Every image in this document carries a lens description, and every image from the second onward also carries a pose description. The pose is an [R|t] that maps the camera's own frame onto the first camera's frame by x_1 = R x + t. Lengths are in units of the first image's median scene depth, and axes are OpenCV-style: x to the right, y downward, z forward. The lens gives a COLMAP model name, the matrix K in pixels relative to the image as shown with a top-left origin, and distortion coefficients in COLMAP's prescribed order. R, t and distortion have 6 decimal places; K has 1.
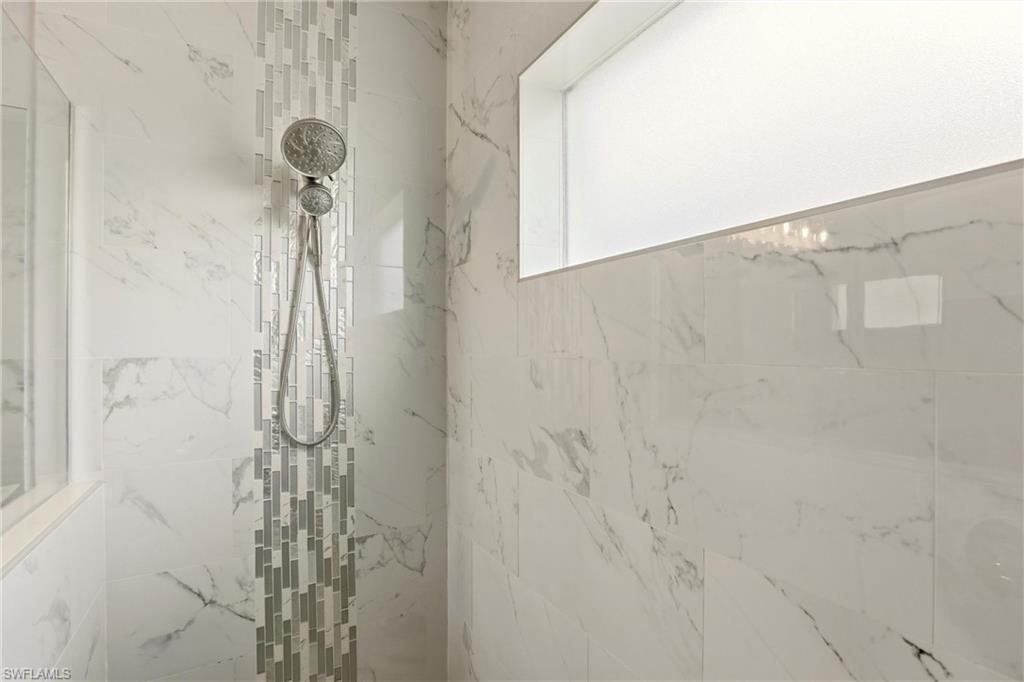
lens RADIAL K [[502.7, 0, 492.4], [0, 502.7, 335.9], [0, 0, 1]] dist [-0.012357, 0.000651]
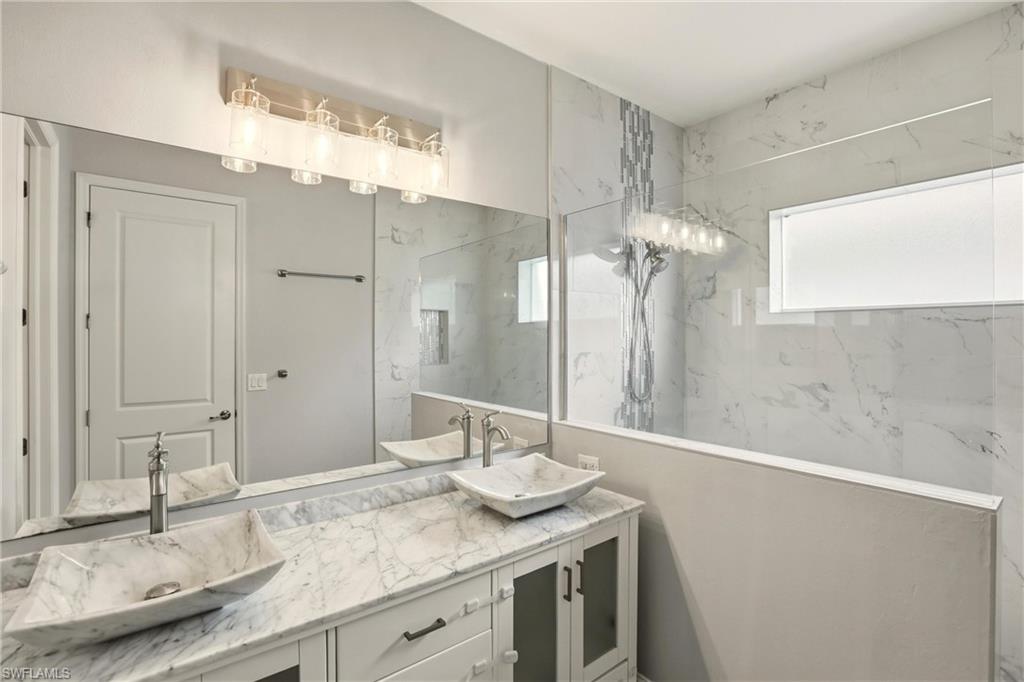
lens RADIAL K [[479.0, 0, 516.8], [0, 479.0, 333.4], [0, 0, 1]] dist [-0.034079, 0.000727]
pose [[0.982058, 0.001995, 0.188566, -1.208651], [-0.004925, 0.999874, 0.015073, -0.048544], [-0.188513, -0.015731, 0.981945, -0.633841]]
